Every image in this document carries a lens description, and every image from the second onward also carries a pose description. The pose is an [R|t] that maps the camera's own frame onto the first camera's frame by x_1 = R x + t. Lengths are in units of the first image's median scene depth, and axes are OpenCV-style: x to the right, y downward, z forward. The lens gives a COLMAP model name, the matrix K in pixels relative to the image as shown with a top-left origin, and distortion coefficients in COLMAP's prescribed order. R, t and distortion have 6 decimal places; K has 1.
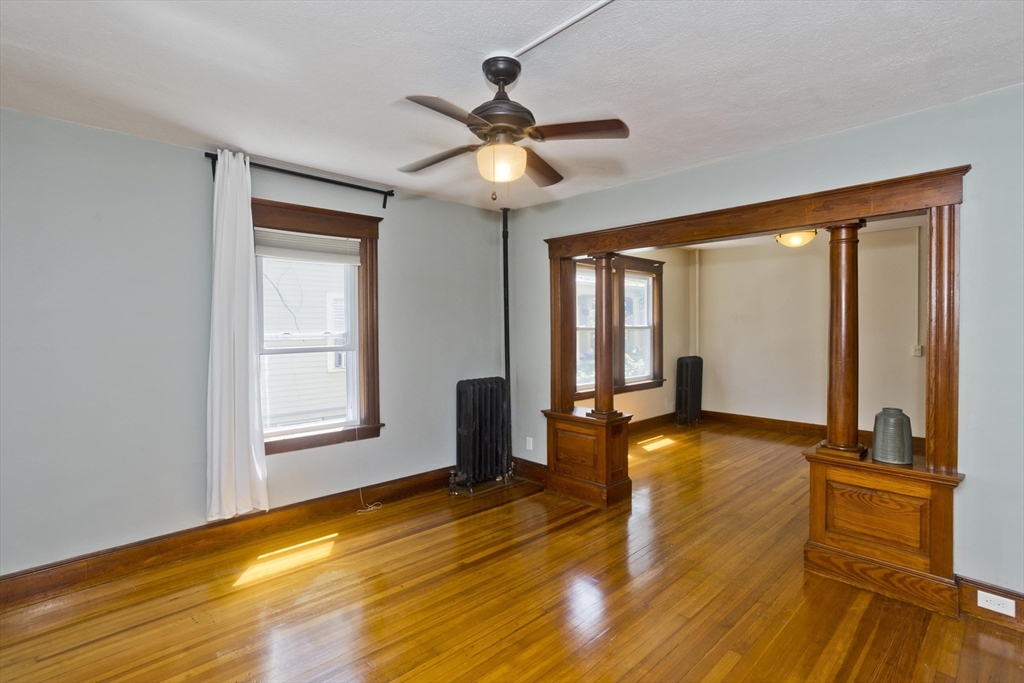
lens RADIAL K [[499.5, 0, 511.8], [0, 499.5, 323.9], [0, 0, 1]] dist [-0.052894, 0.038452]
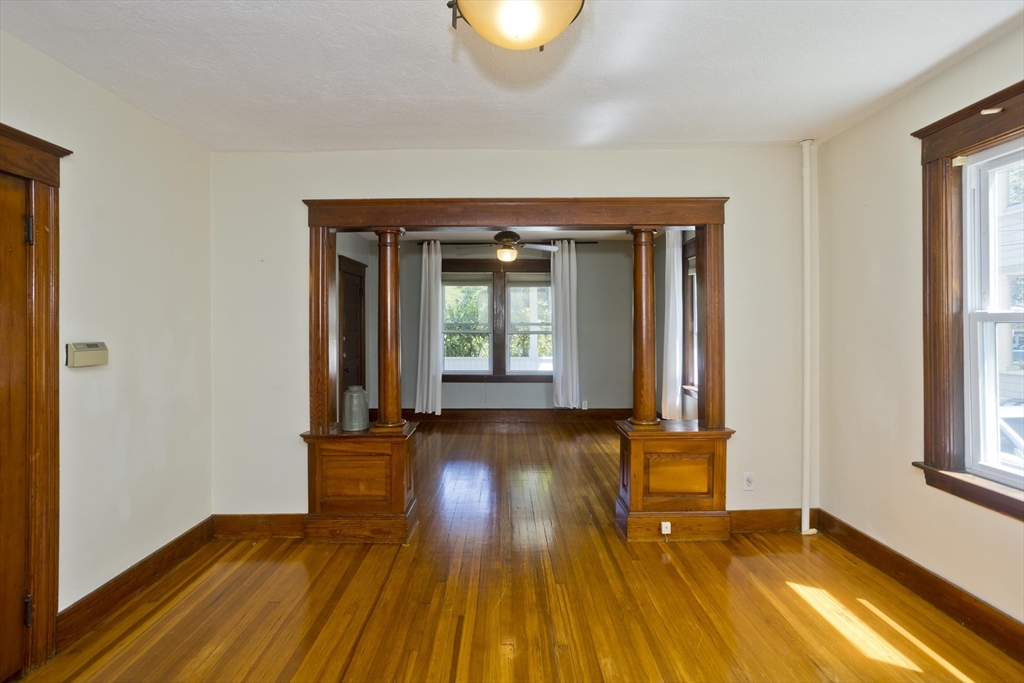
lens RADIAL K [[499.5, 0, 511.8], [0, 499.5, 323.9], [0, 0, 1]] dist [-0.052894, 0.038452]
pose [[0.683762, -0.010444, 0.729630, -0.271925], [0.001336, 0.999914, 0.013061, 0.002967], [-0.729704, -0.007956, 0.683717, 0.296138]]
